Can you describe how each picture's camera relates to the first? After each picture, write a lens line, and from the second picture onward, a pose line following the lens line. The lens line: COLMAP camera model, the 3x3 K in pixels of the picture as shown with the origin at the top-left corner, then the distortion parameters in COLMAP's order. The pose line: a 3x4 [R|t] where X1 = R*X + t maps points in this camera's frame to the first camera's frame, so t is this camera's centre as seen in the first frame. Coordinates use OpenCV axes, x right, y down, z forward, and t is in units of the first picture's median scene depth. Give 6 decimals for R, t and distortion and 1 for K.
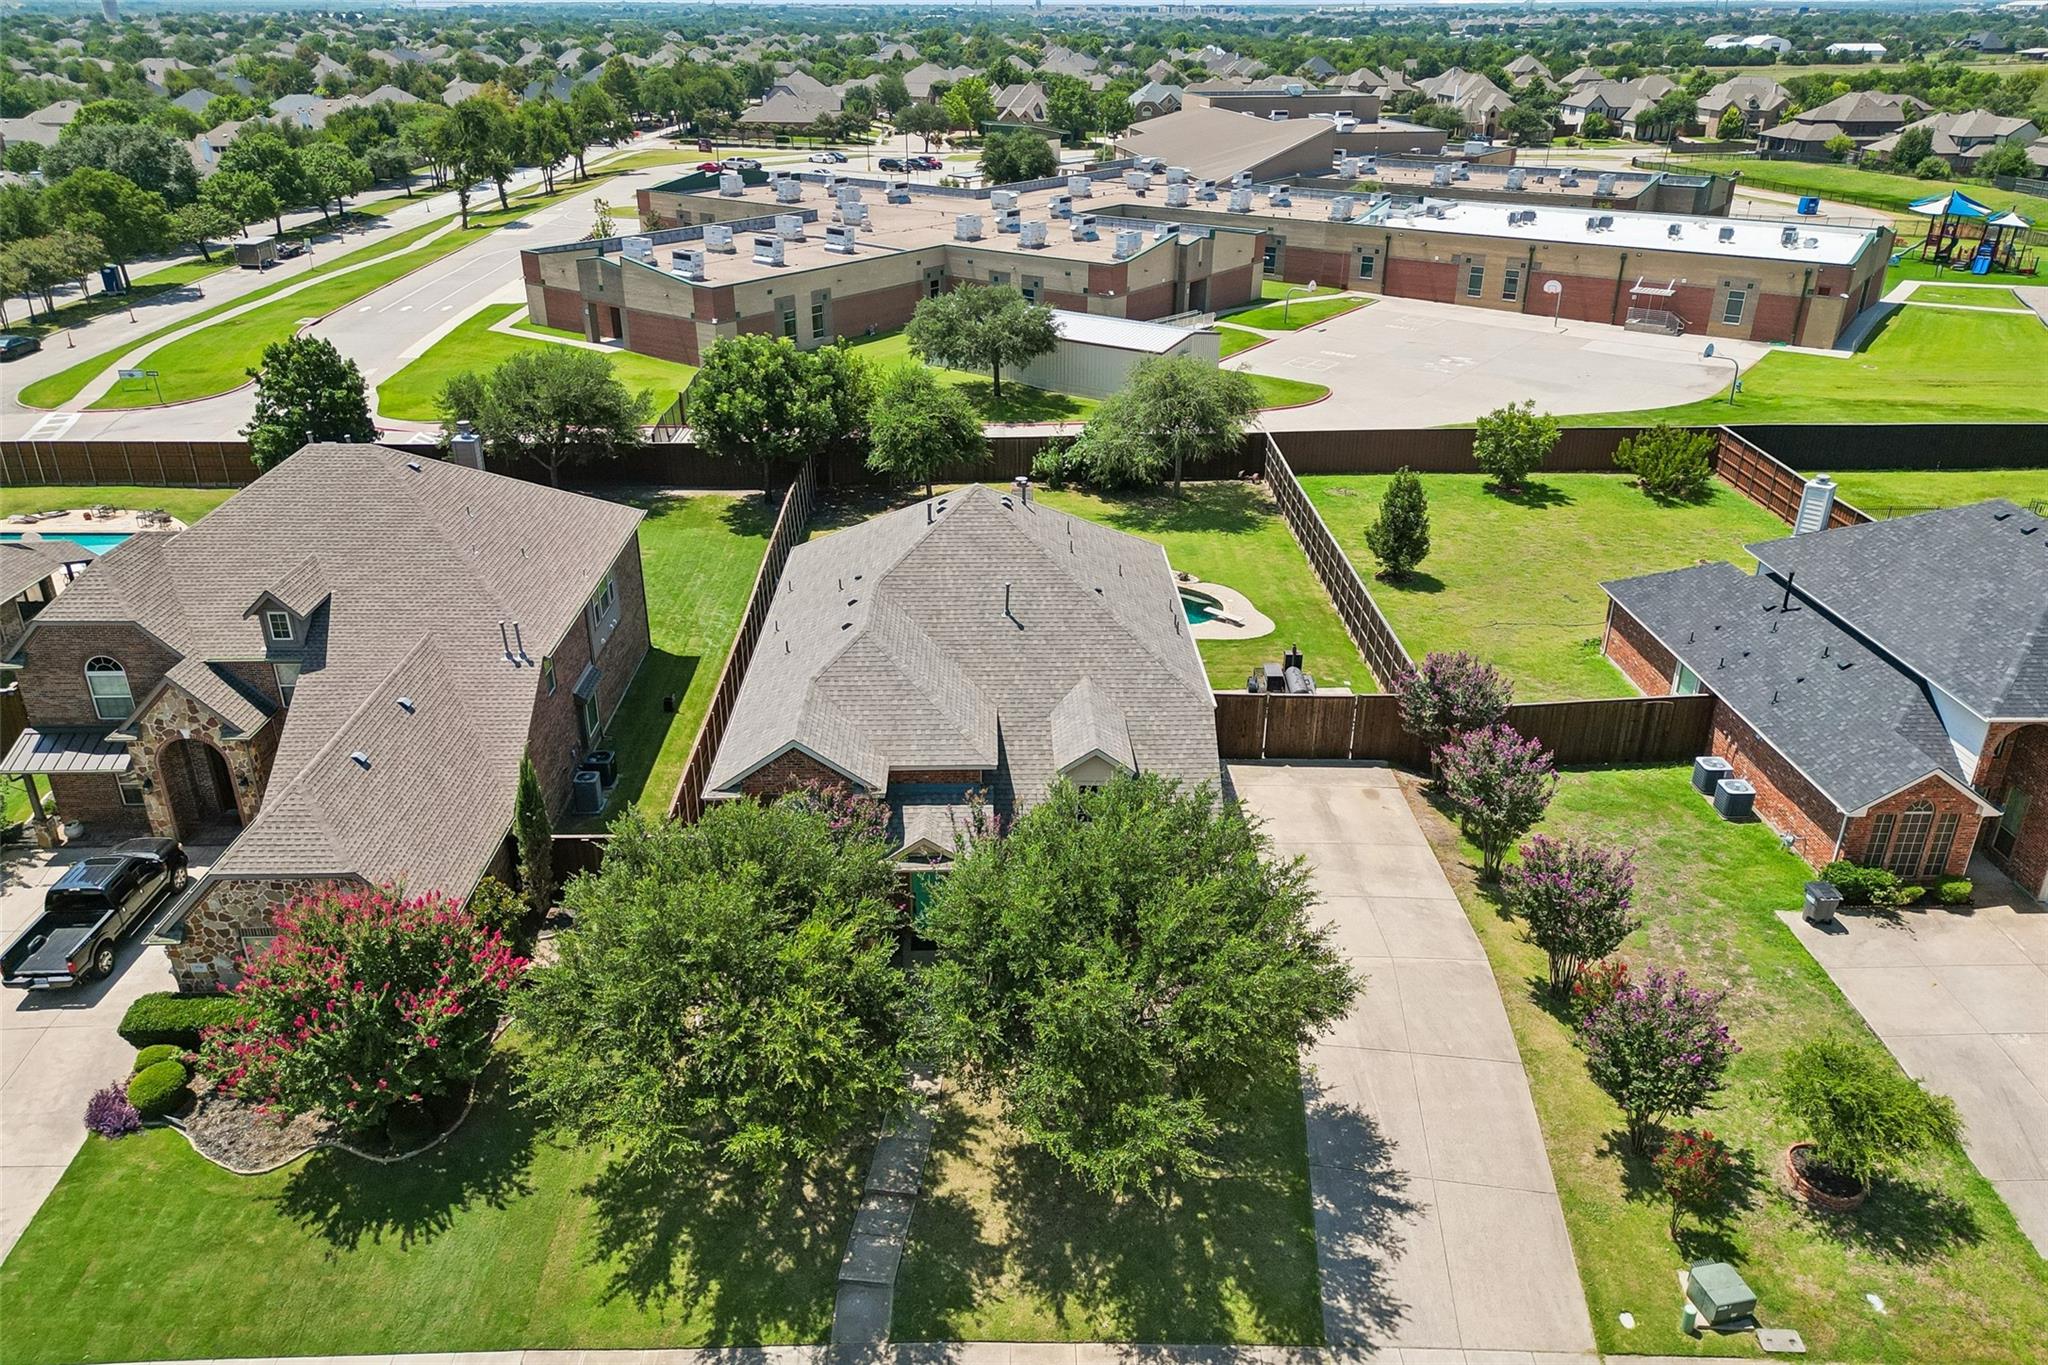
lens RADIAL K [[1422.5, 0, 1024.0], [0, 1422.5, 682.5], [0, 0, 1]] dist [0.089118, -0.089270]
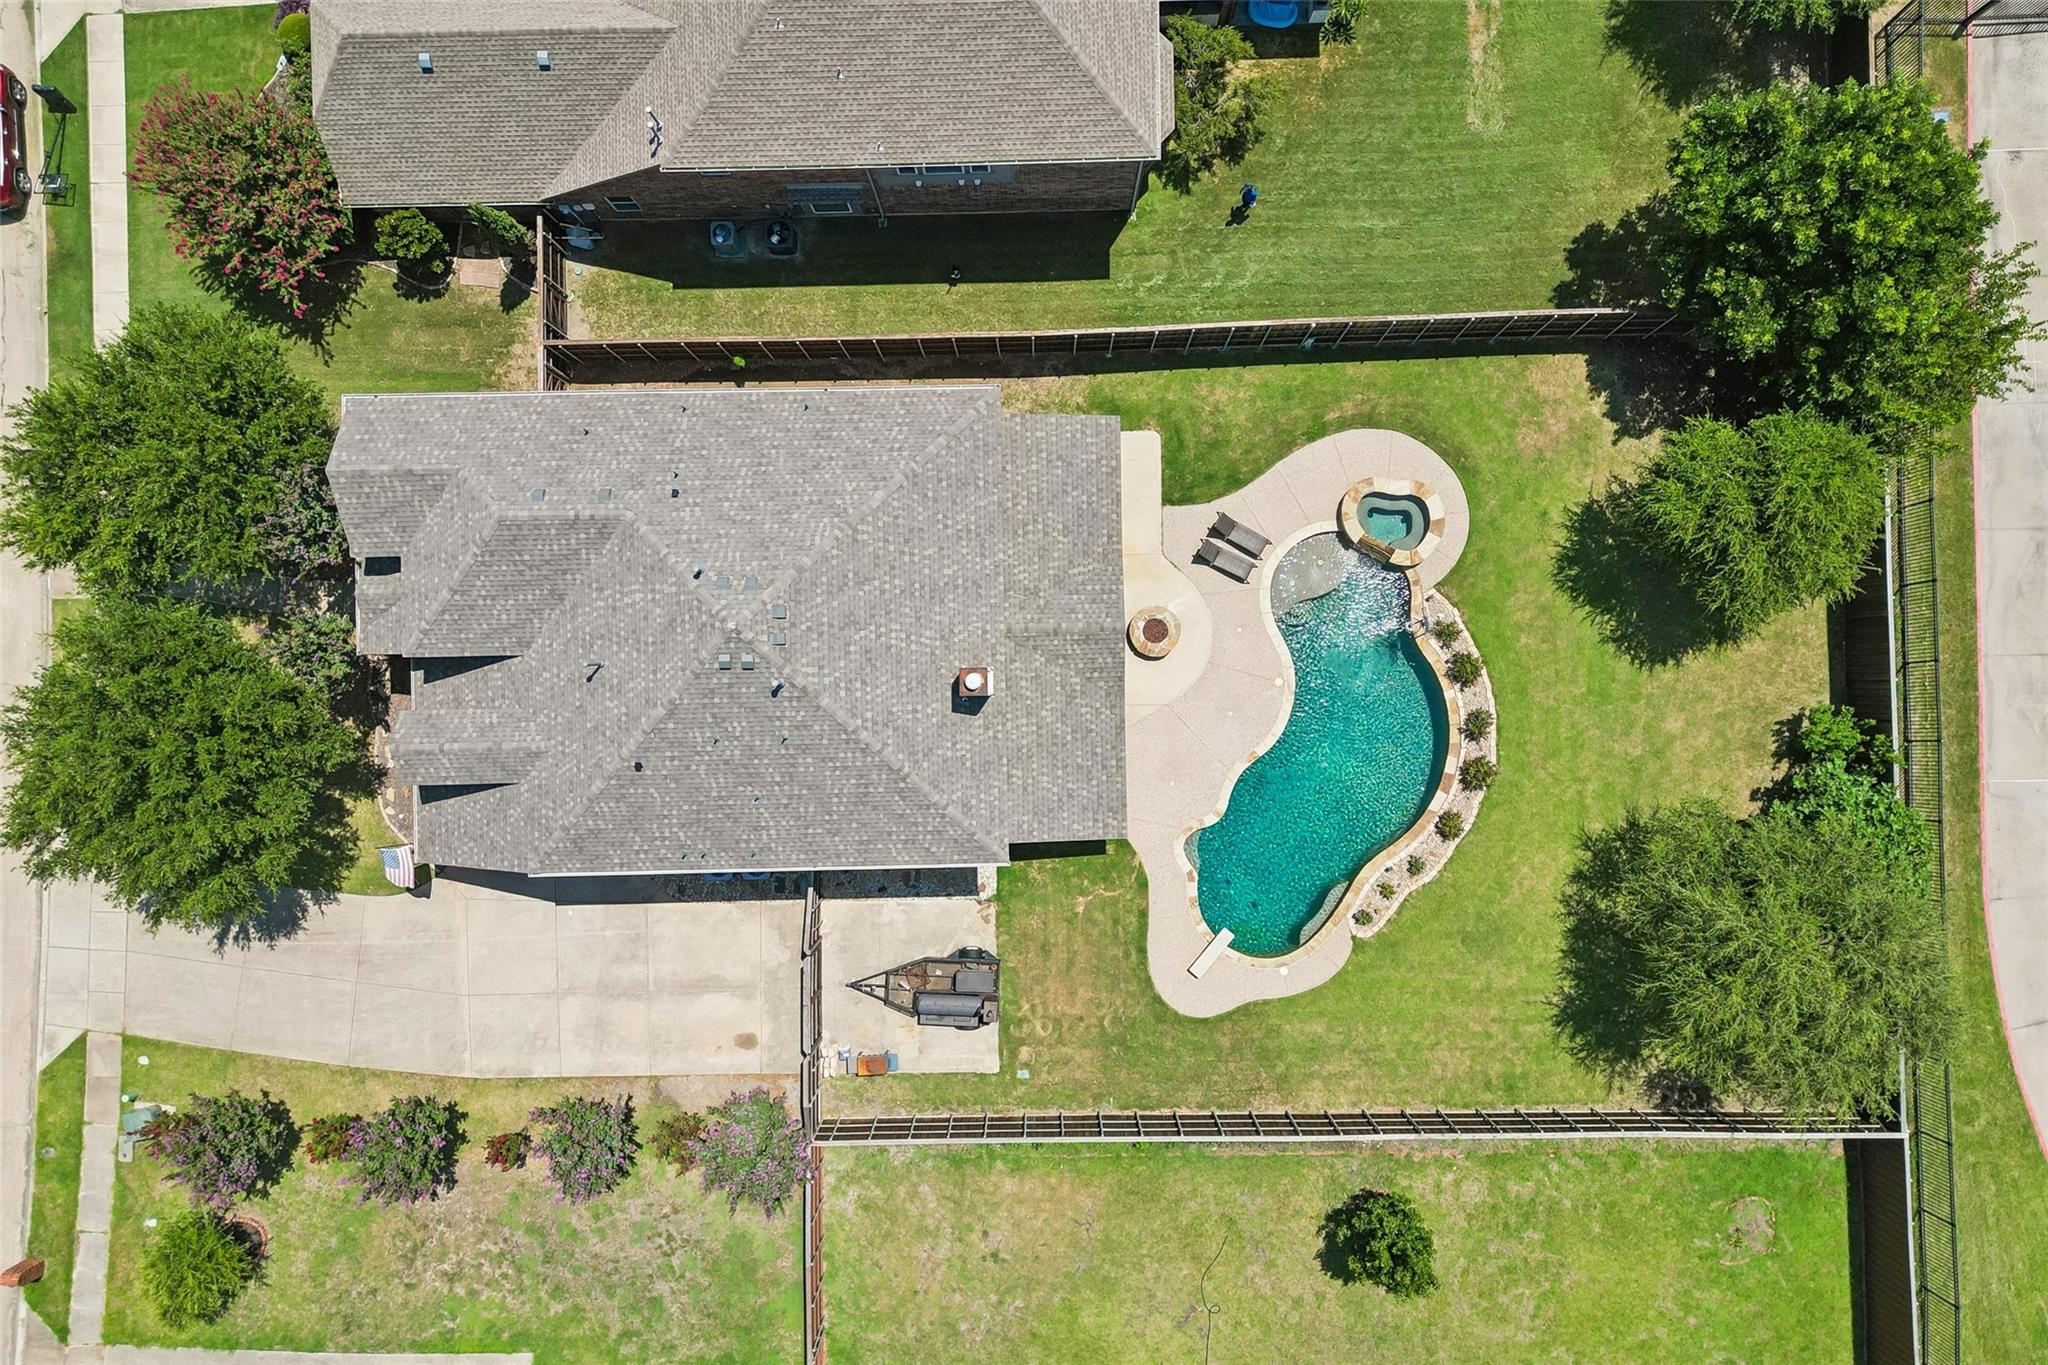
lens RADIAL K [[1422.5, 0, 1024.0], [0, 1422.5, 682.5], [0, 0, 1]] dist [0.089118, -0.089270]
pose [[-0.003817, 0.999992, 0.001462, -0.003013], [-0.423044, -0.002940, 0.906105, -1.287758], [0.906101, 0.002840, 0.423051, 1.095611]]
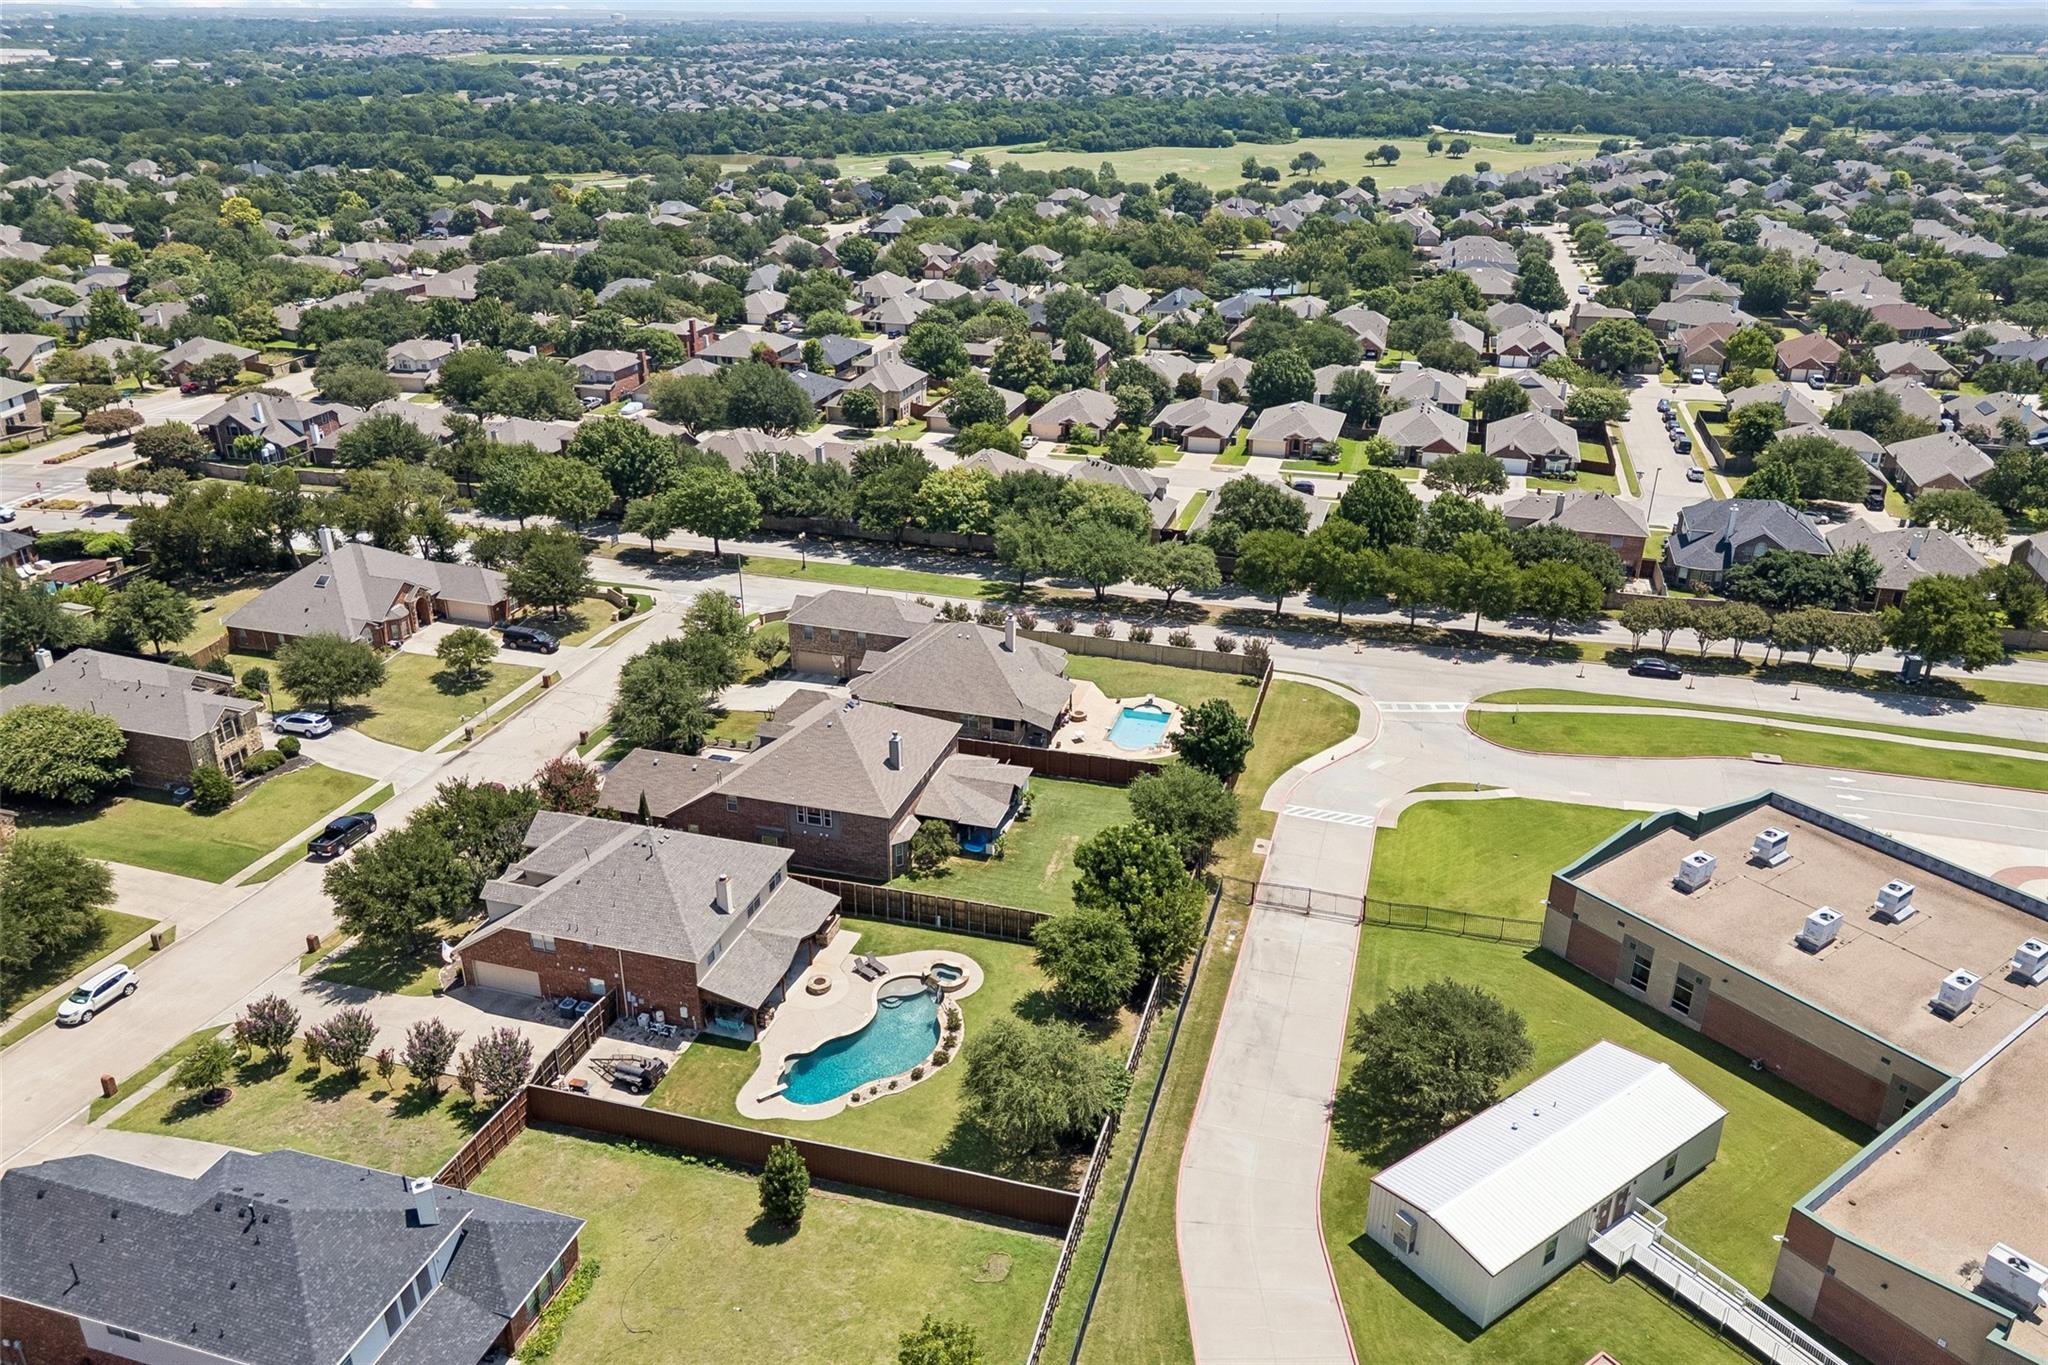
lens RADIAL K [[1422.5, 0, 1024.0], [0, 1422.5, 682.5], [0, 0, 1]] dist [0.089118, -0.089270]
pose [[-0.311448, 0.381915, -0.870138, 2.109419], [-0.408502, 0.772945, 0.485471, -2.117647], [0.857978, 0.506652, -0.084720, 2.097678]]
